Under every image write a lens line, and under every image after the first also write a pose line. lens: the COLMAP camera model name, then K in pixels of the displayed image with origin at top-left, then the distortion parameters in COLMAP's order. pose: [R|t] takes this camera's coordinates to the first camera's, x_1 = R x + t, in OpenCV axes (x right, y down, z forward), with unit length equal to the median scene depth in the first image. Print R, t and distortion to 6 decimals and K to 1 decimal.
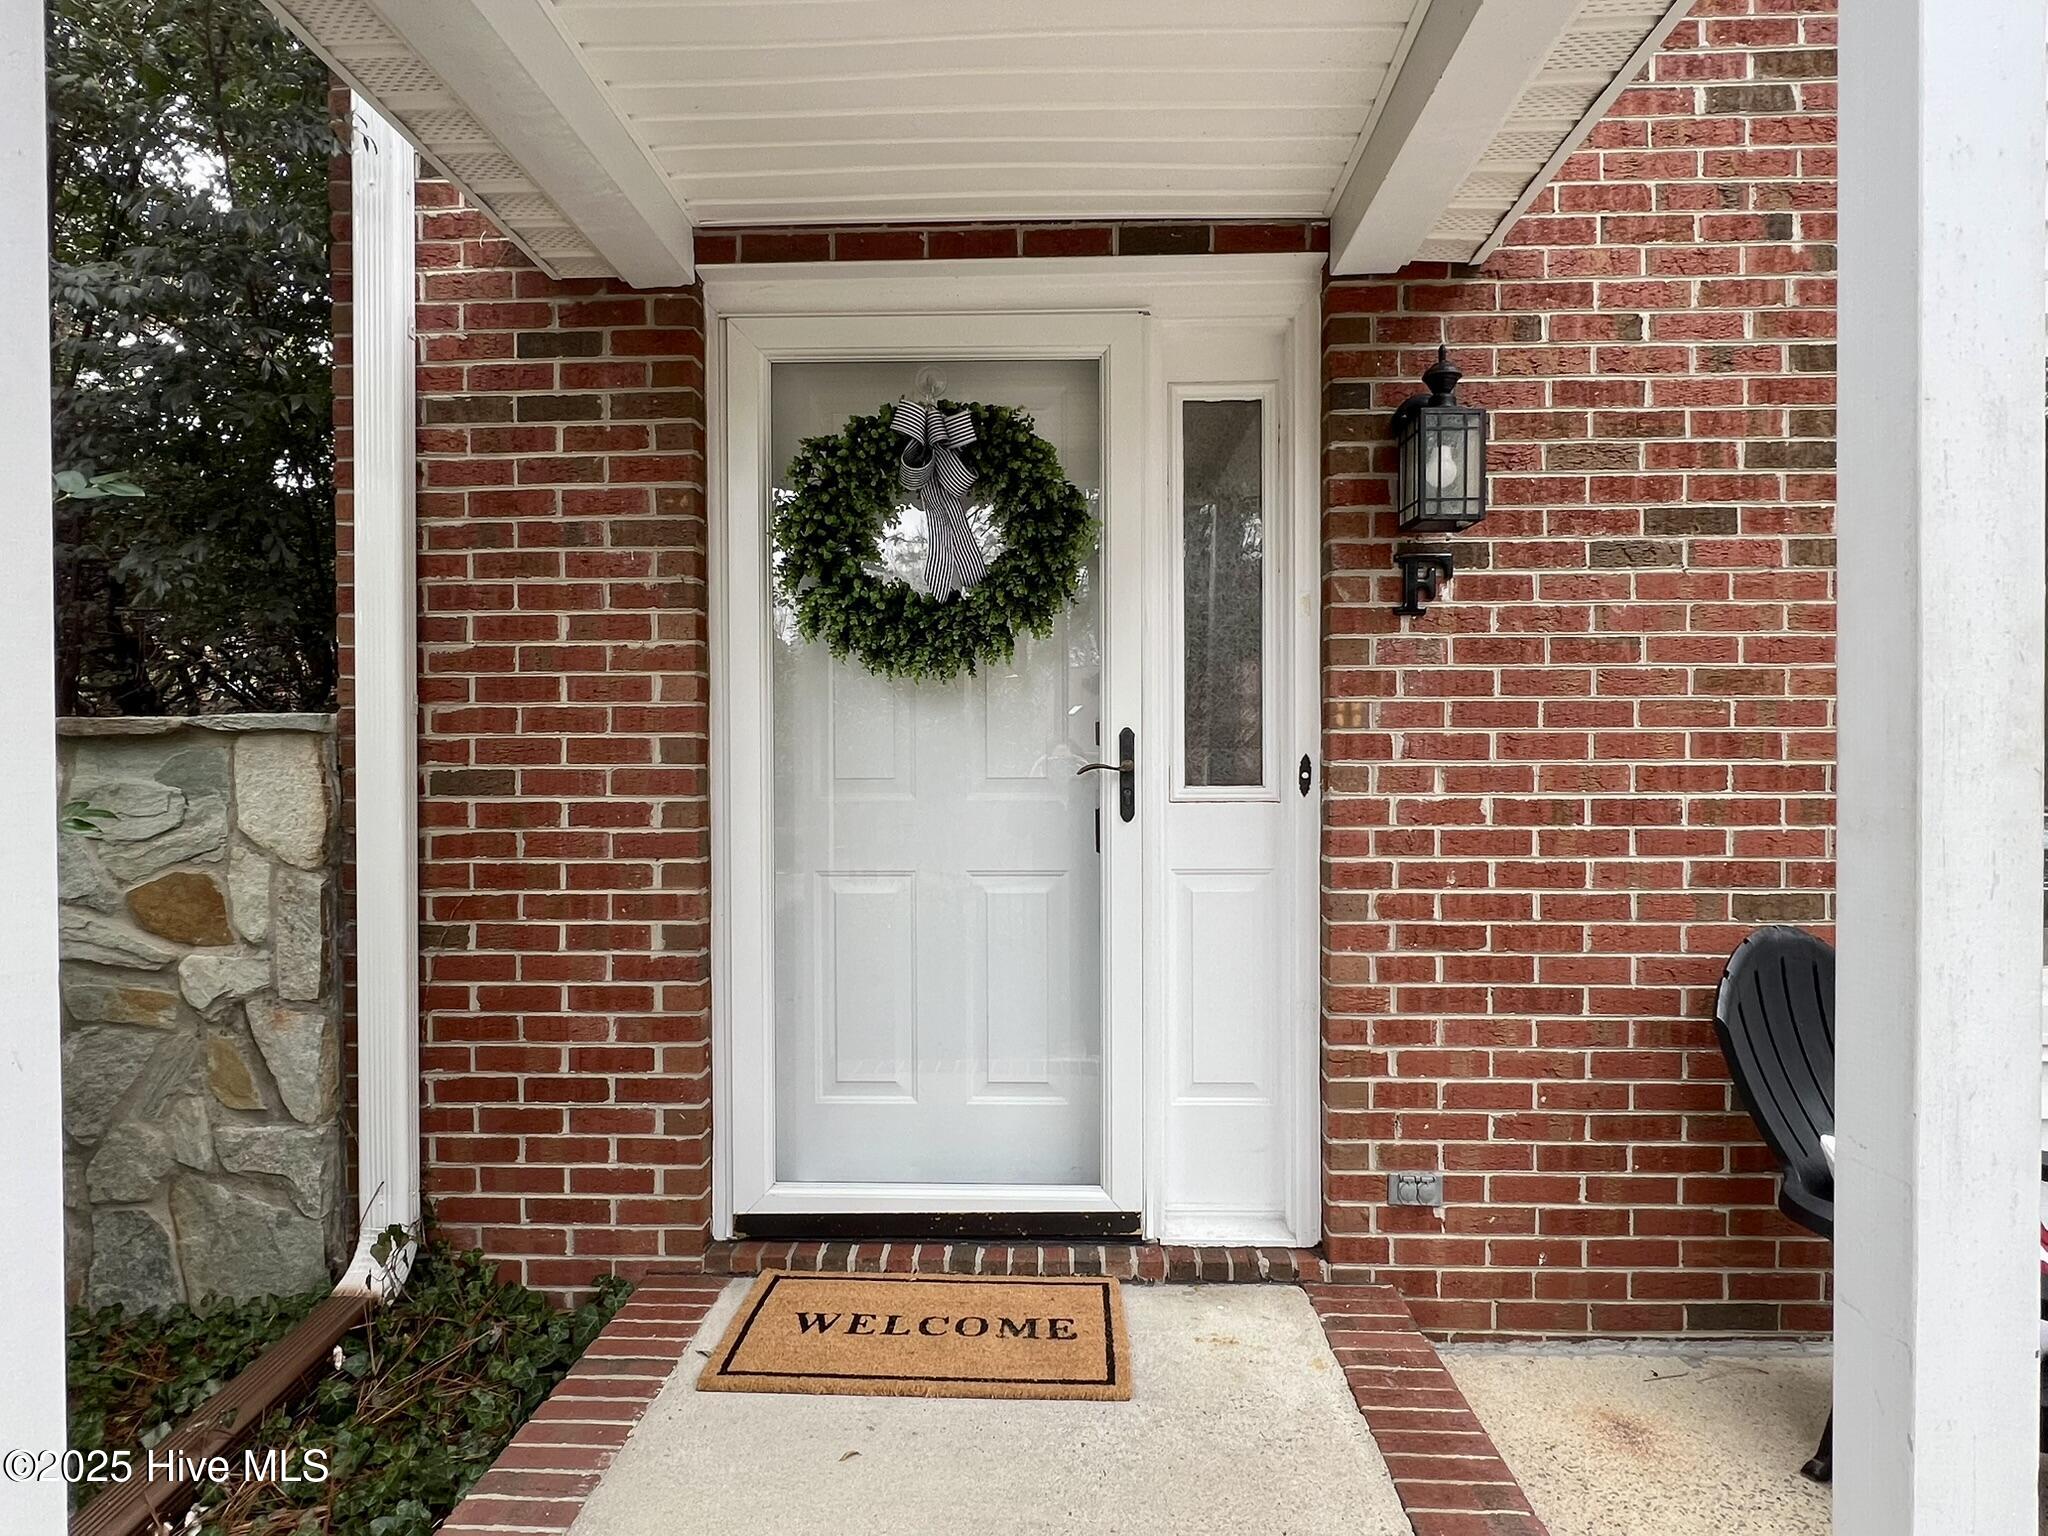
lens RADIAL K [[1075.4, 0, 1046.3], [0, 1075.4, 769.3], [0, 0, 1]] dist [-0.002150, 0.000595]
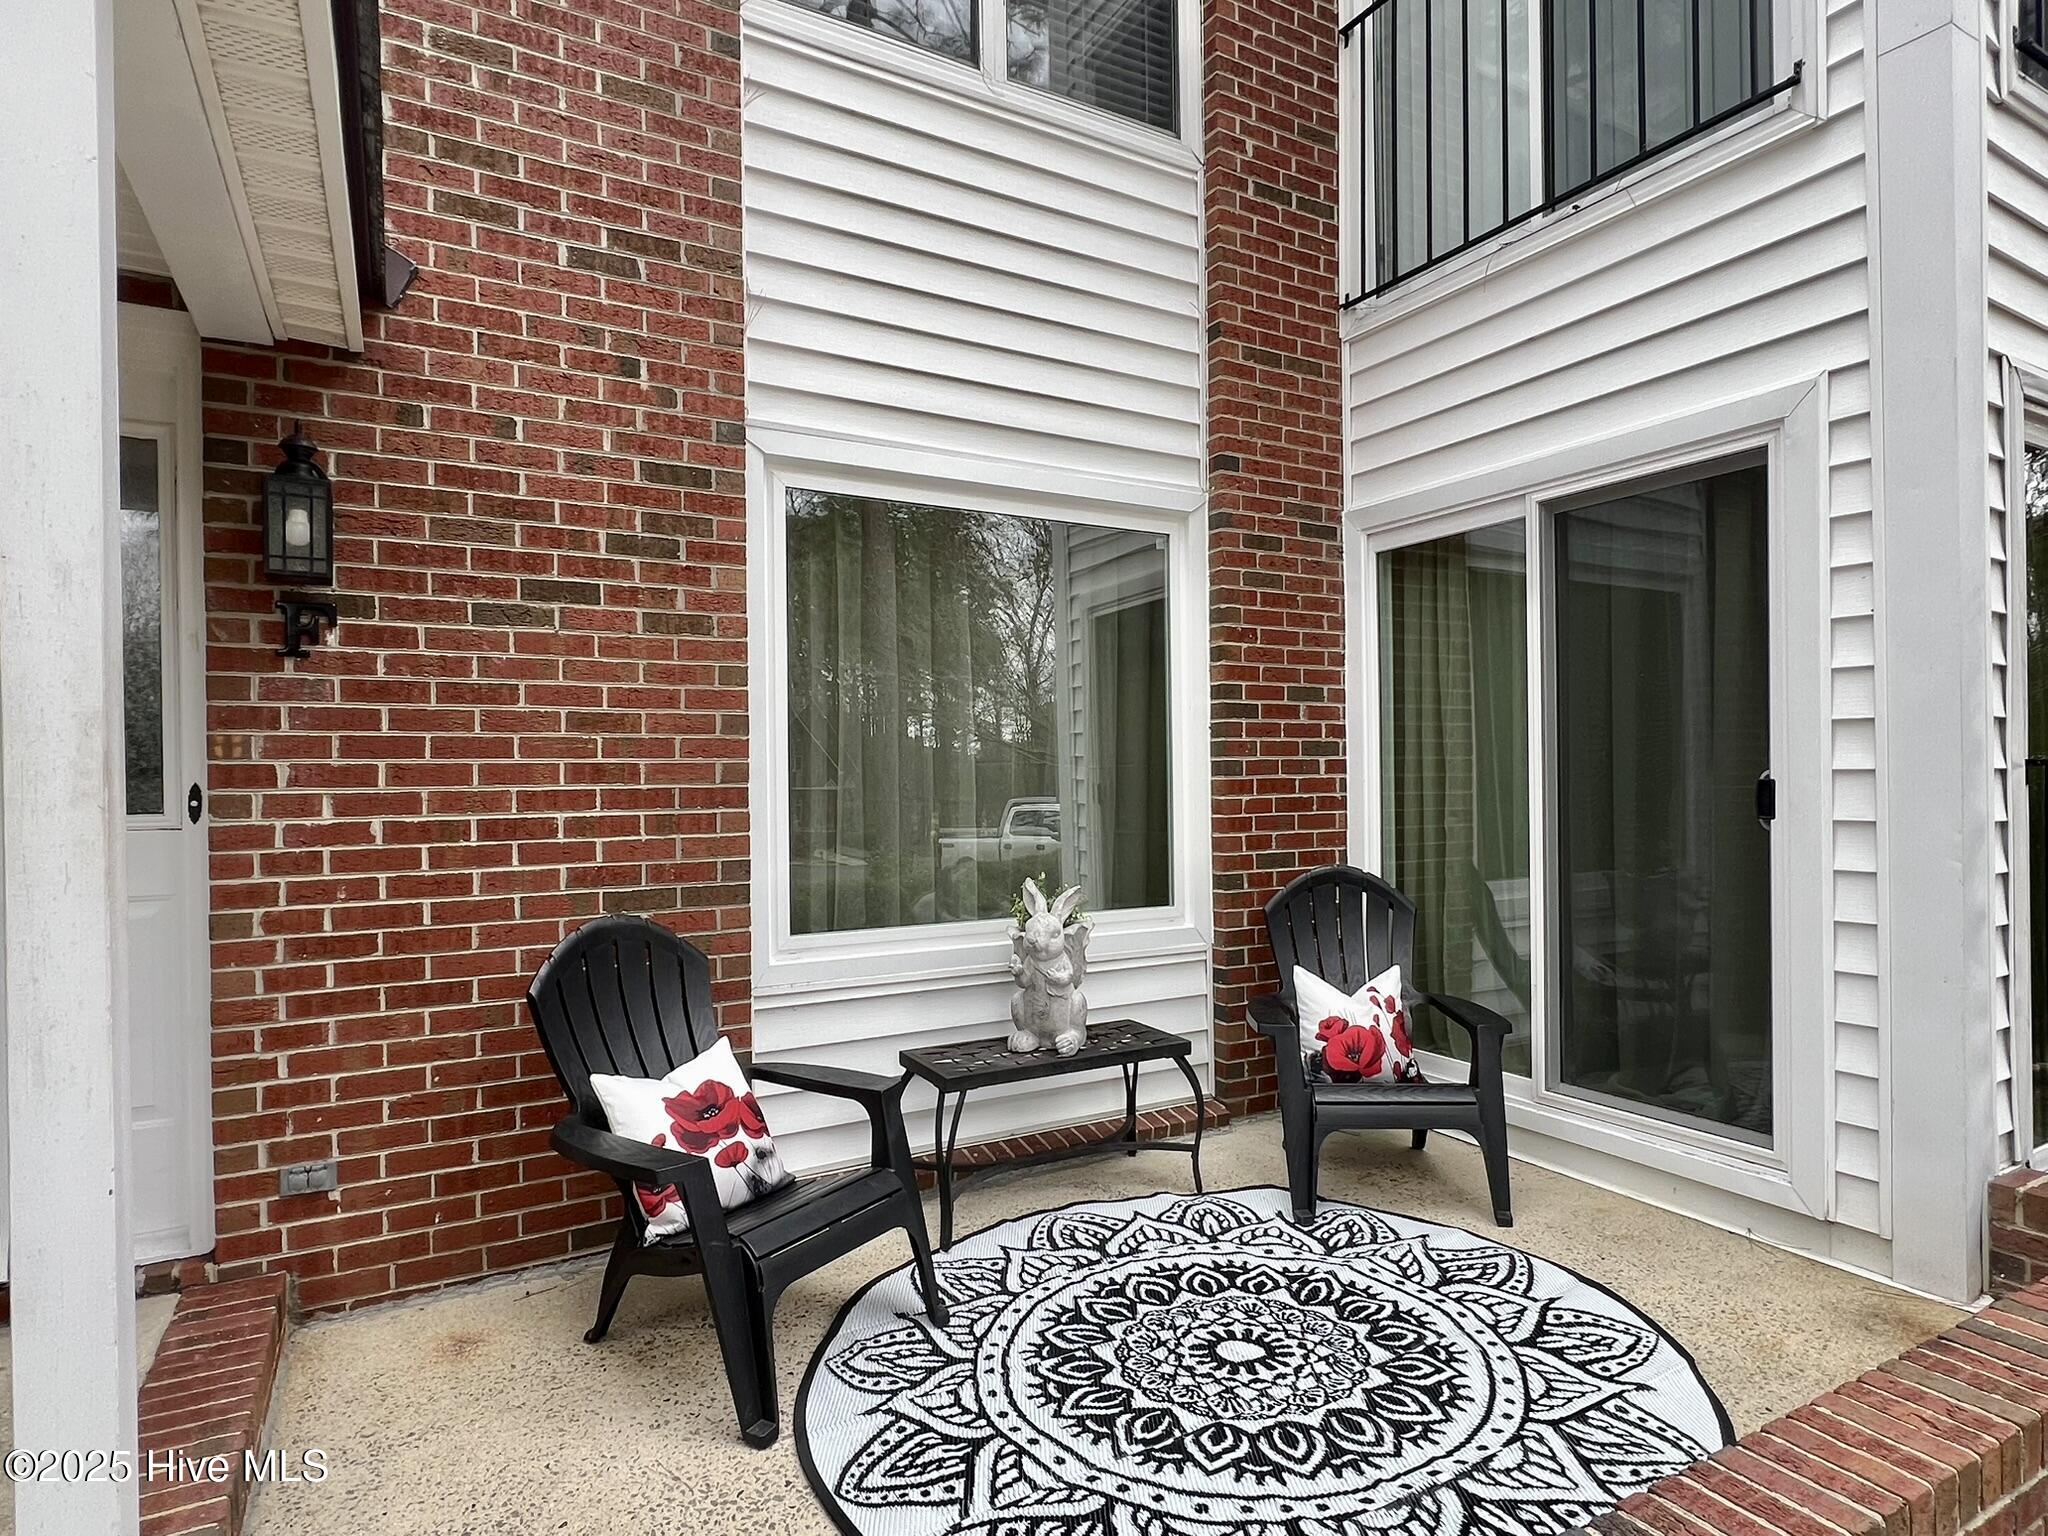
lens RADIAL K [[1075.4, 0, 1010.3], [0, 1075.4, 772.2], [0, 0, 1]] dist [-0.002150, 0.000595]
pose [[0.868212, -0.005146, 0.496167, 0.430790], [0.011808, 0.999877, -0.010292, -0.004938], [-0.496053, 0.014794, 0.868166, -0.321727]]
